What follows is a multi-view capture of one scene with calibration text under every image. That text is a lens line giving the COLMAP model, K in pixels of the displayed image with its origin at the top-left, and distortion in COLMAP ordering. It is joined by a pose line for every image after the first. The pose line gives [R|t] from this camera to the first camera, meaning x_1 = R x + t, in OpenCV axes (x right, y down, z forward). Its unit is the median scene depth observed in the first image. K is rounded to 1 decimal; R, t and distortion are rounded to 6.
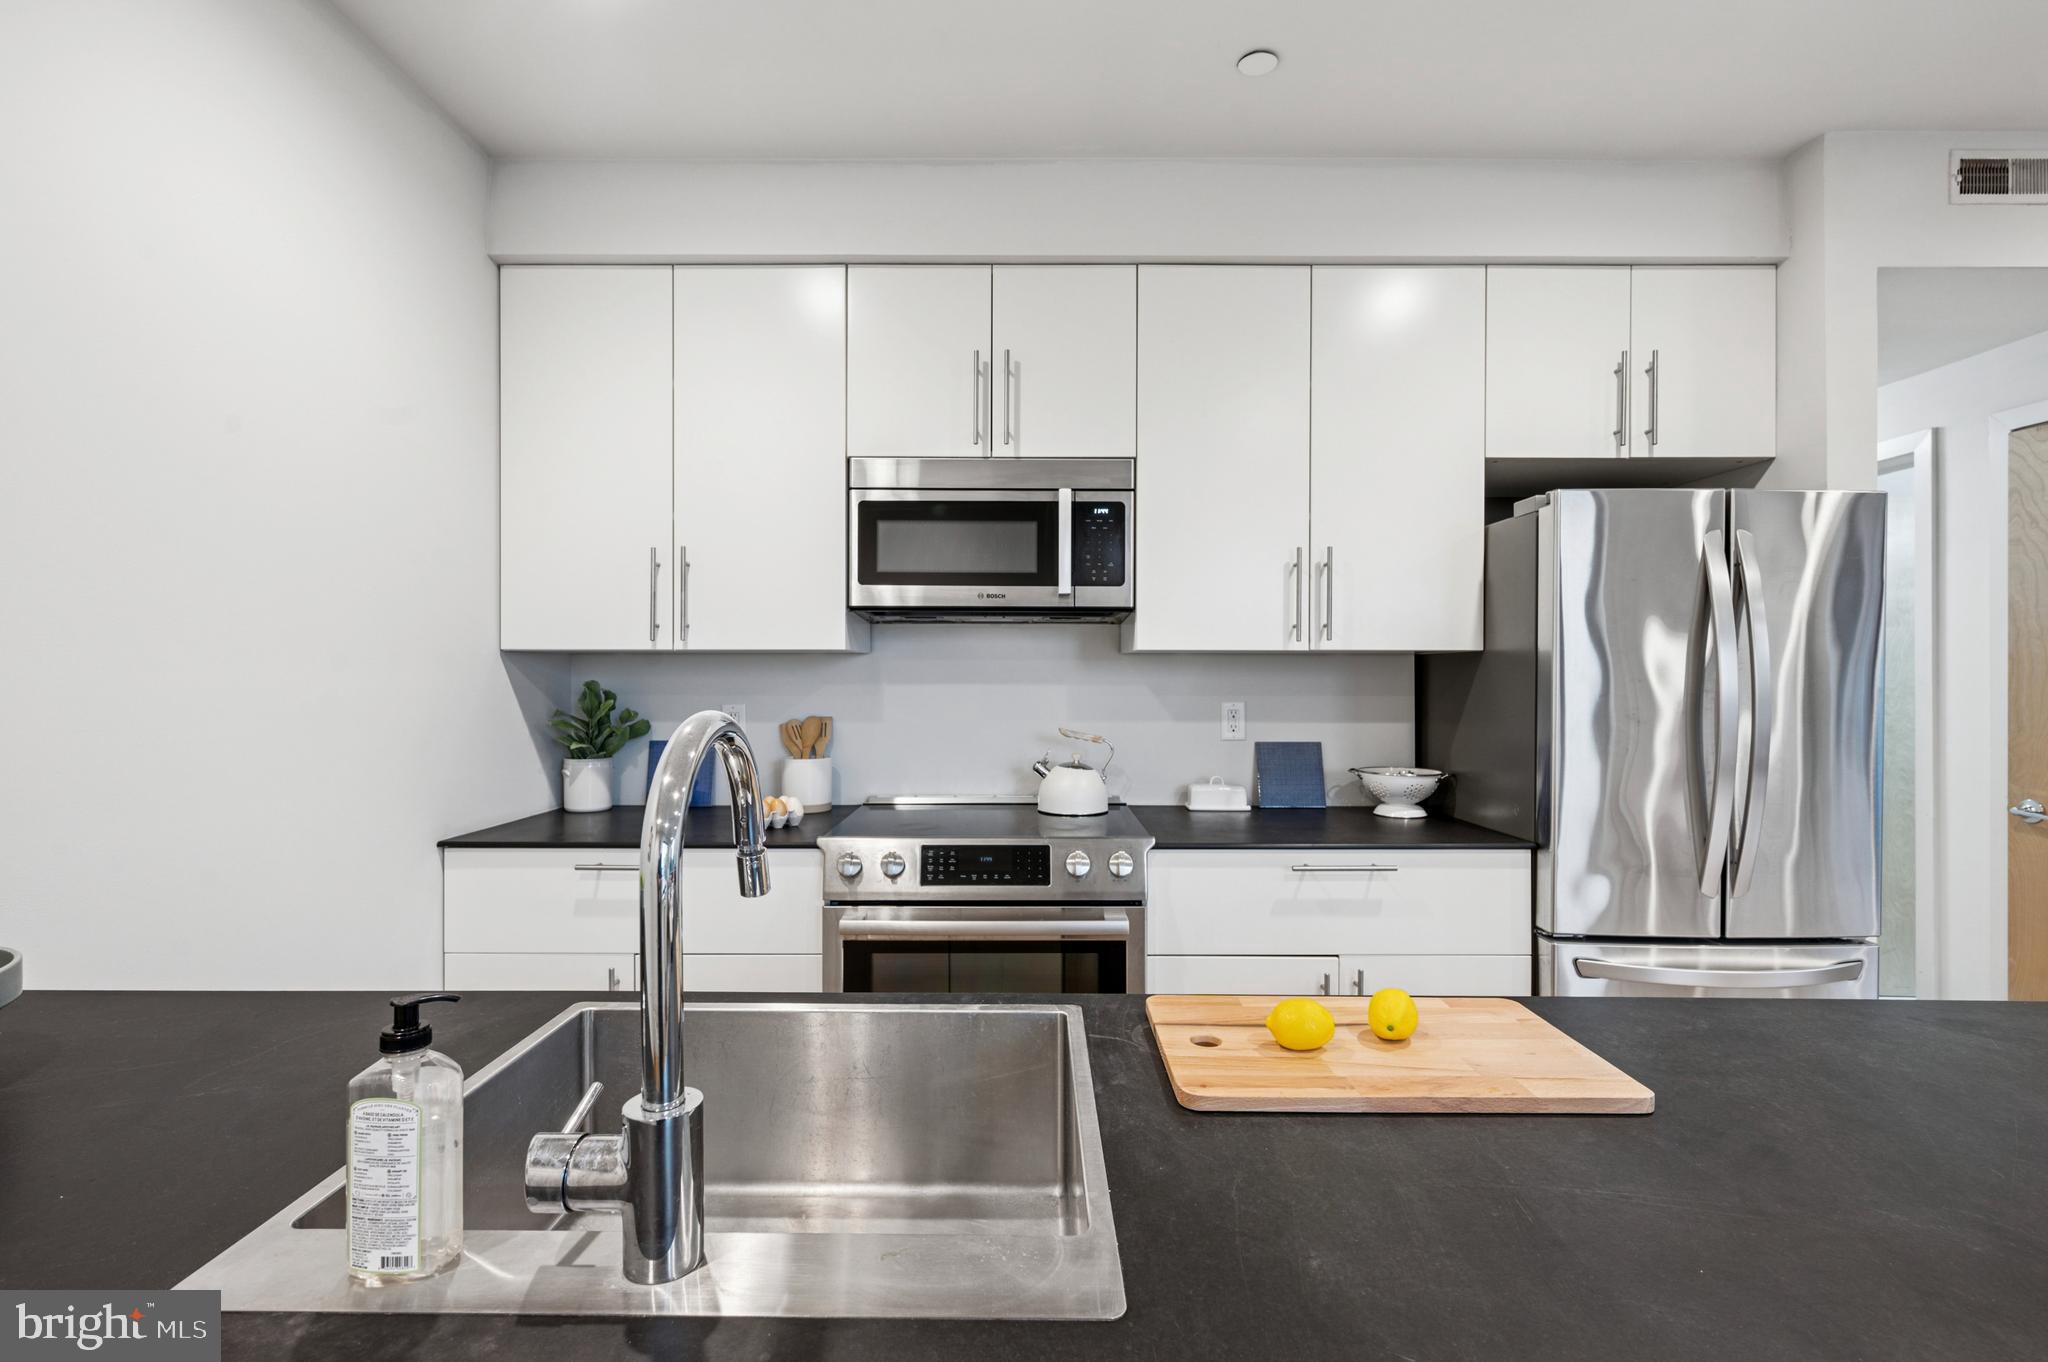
lens RADIAL K [[923.3, 0, 1024.0], [0, 923.3, 681.0], [0, 0, 1]] dist [-0.001486, -0.000203]
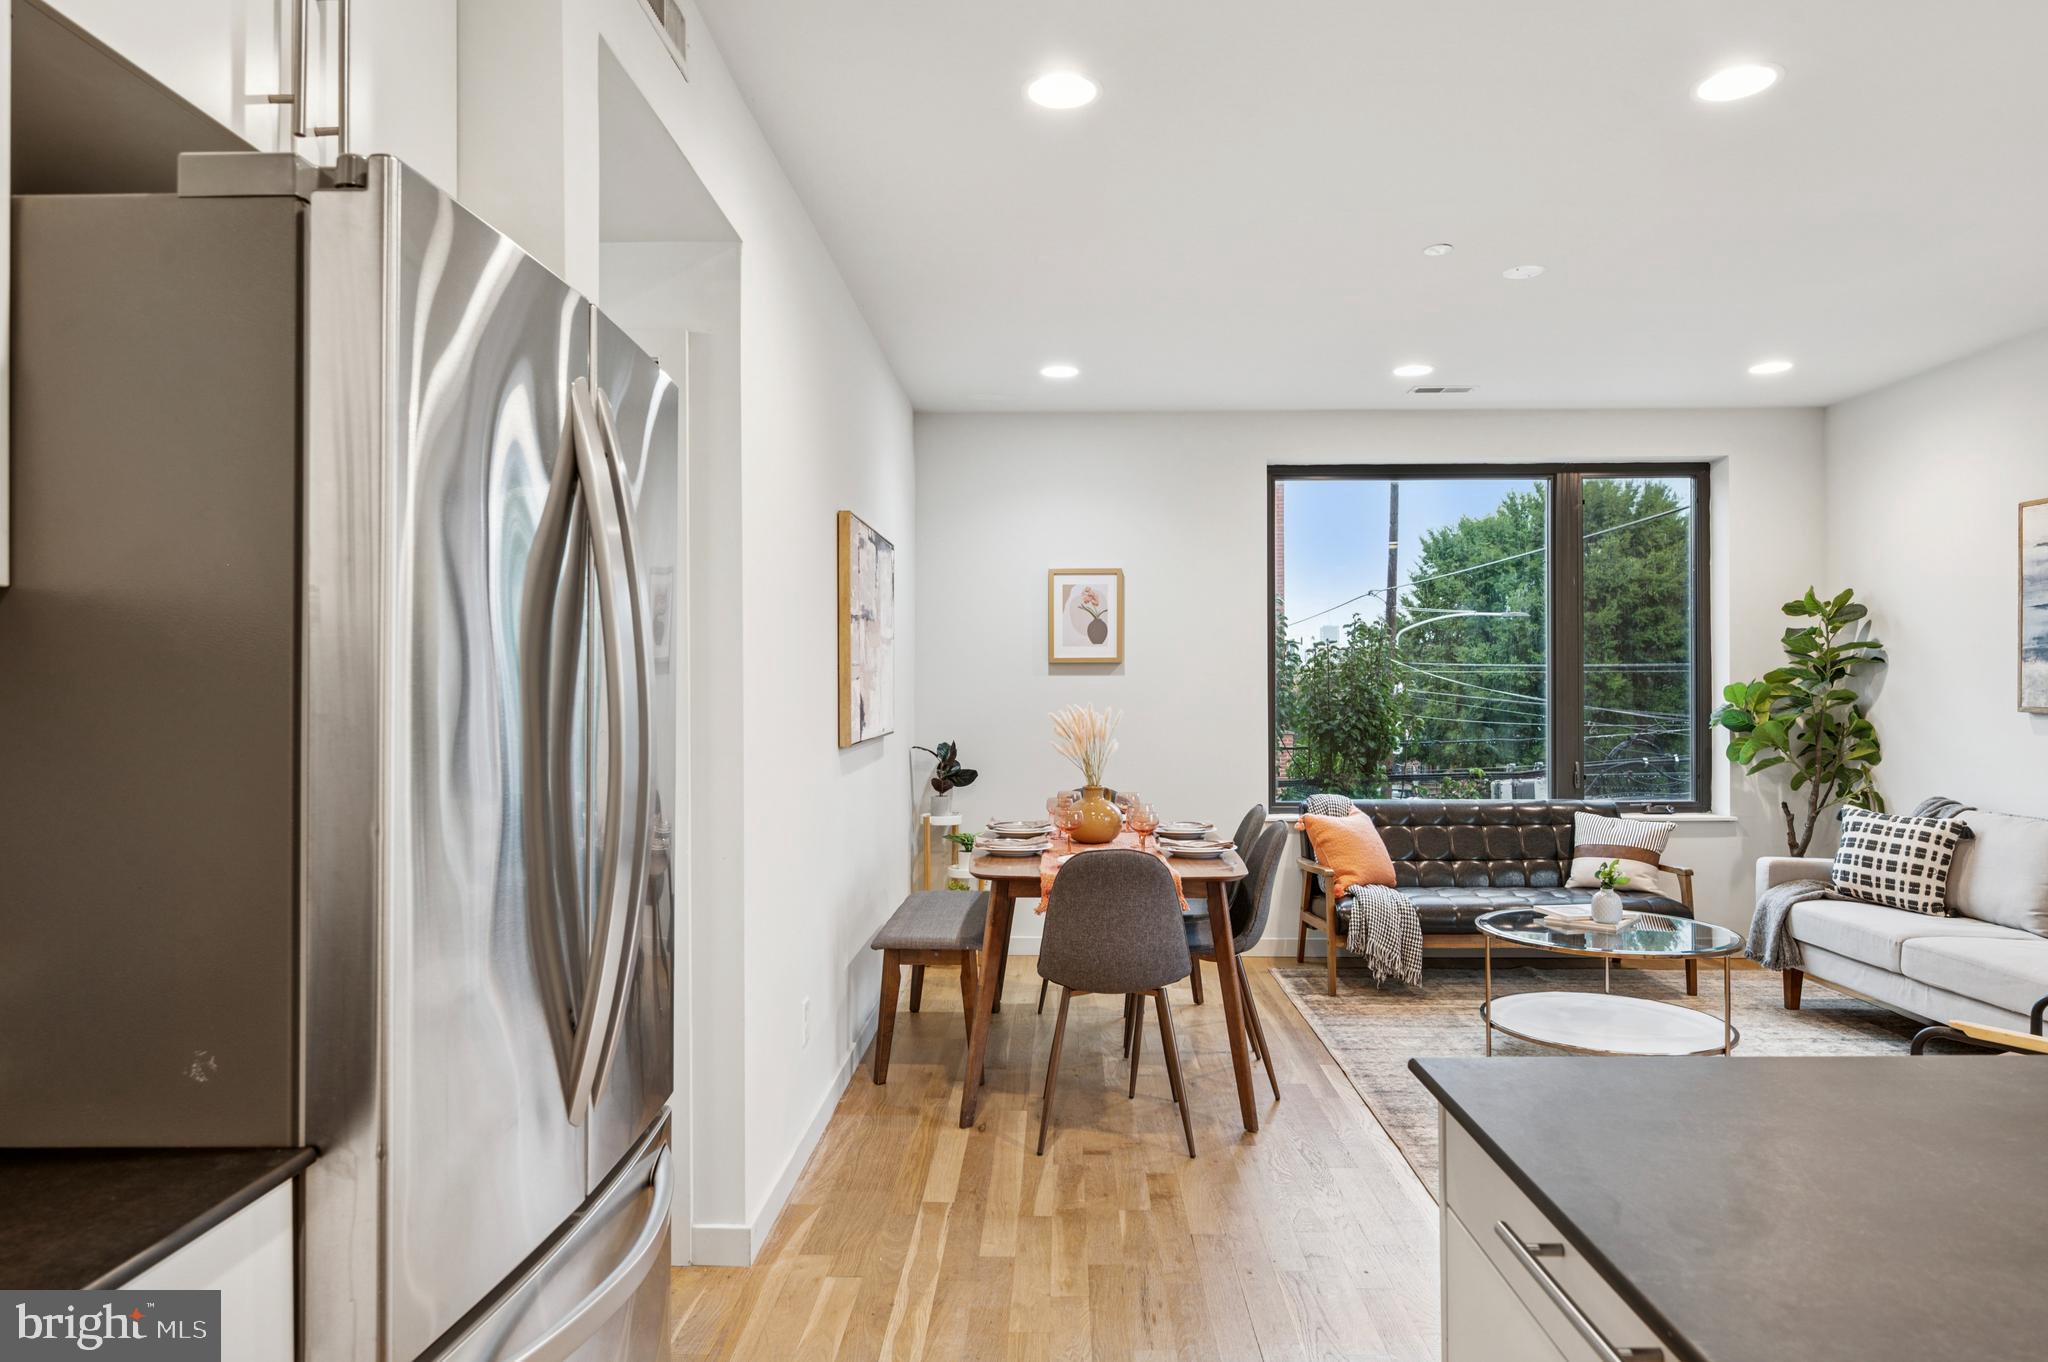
lens RADIAL K [[1218.4, 0, 1027.7], [0, 1218.4, 692.2], [0, 0, 1]] dist [-0.002005, -0.000484]
pose [[0.007919, -0.000583, 0.999968, 0.085214], [0.004857, 0.999988, 0.000544, 0.003679], [-0.999957, 0.004853, 0.007922, 0.639959]]
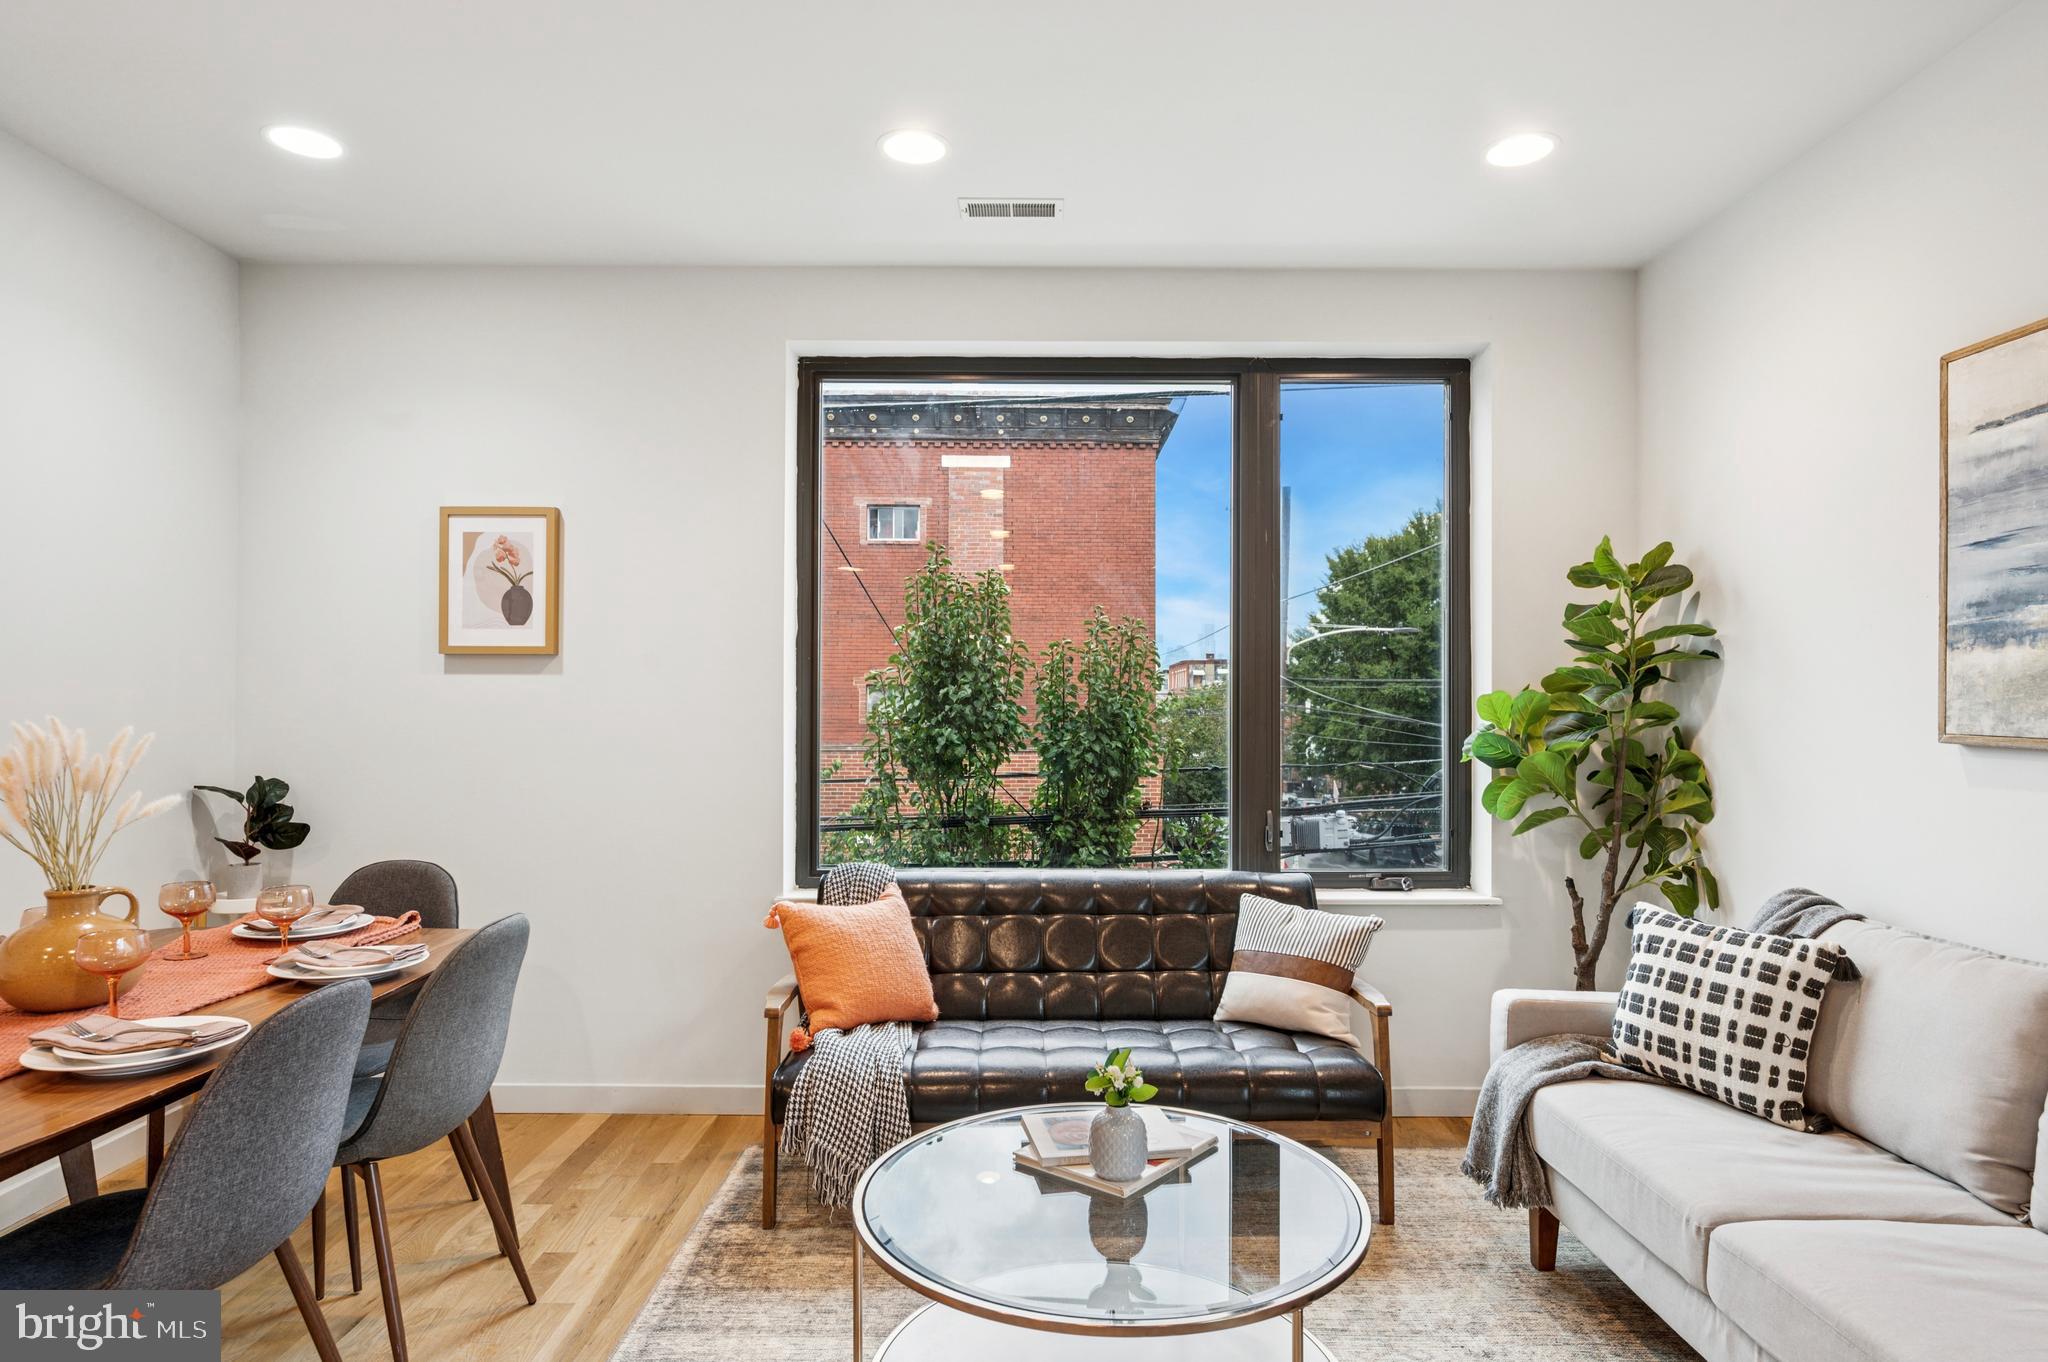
lens RADIAL K [[1139.3, 0, 1030.1], [0, 1139.3, 700.1], [0, 0, 1]] dist [-0.000685, -0.000255]
pose [[-0.020982, 0.005954, 0.999762, 1.042888], [-0.000521, 0.999982, -0.005966, 0.013074], [-0.999780, -0.000646, -0.020978, -0.096984]]
